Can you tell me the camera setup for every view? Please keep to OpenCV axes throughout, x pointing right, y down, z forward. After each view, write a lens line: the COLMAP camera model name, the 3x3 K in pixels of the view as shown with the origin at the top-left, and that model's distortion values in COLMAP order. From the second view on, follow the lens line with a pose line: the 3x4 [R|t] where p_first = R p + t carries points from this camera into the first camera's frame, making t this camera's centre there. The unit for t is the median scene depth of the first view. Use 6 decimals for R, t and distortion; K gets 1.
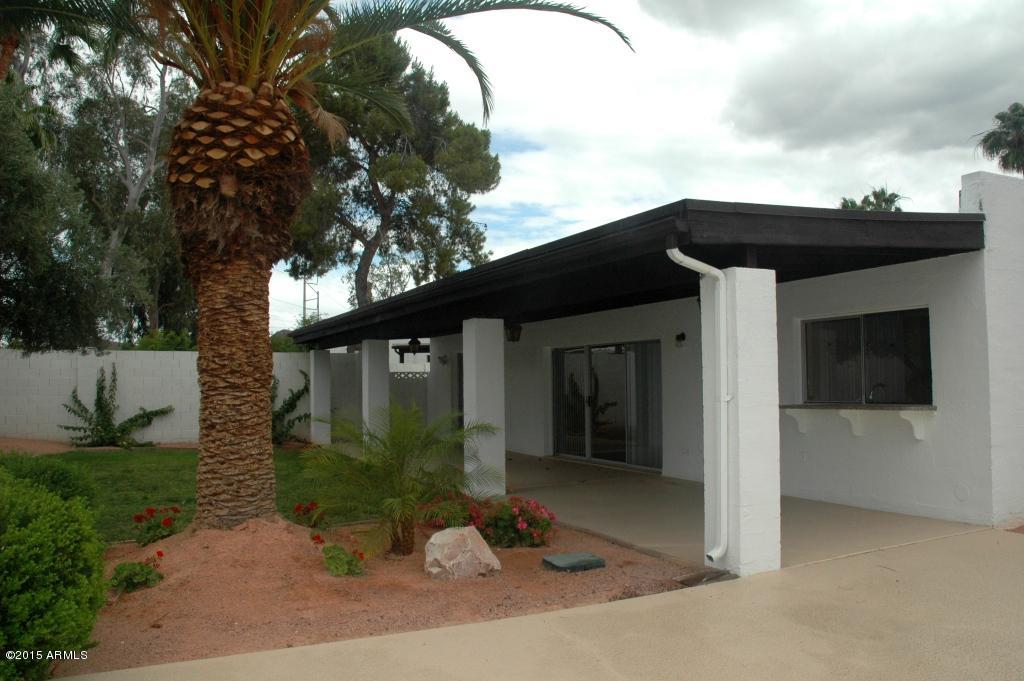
lens RADIAL K [[805.1, 0, 511.6], [0, 805.1, 338.2], [0, 0, 1]] dist [-0.159182, 0.149864]
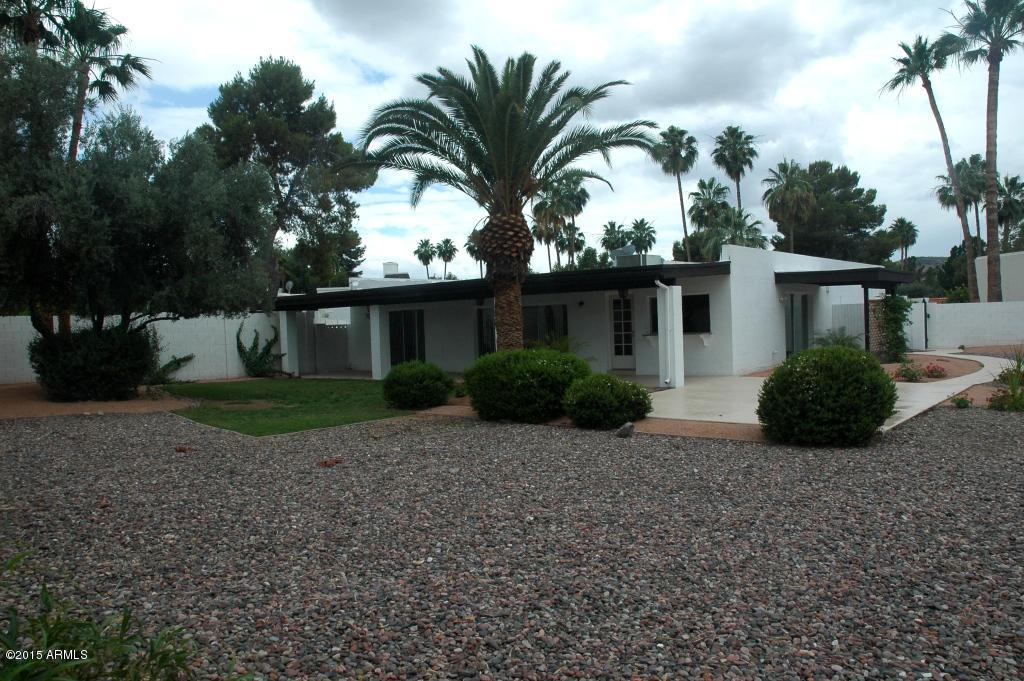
lens RADIAL K [[805.1, 0, 517.9], [0, 805.1, 349.3], [0, 0, 1]] dist [-0.159182, 0.149864]
pose [[0.908009, -0.035608, 0.417434, -1.520456], [0.002556, 0.996834, 0.079471, -0.092325], [-0.418942, -0.071094, 0.905225, -1.506324]]
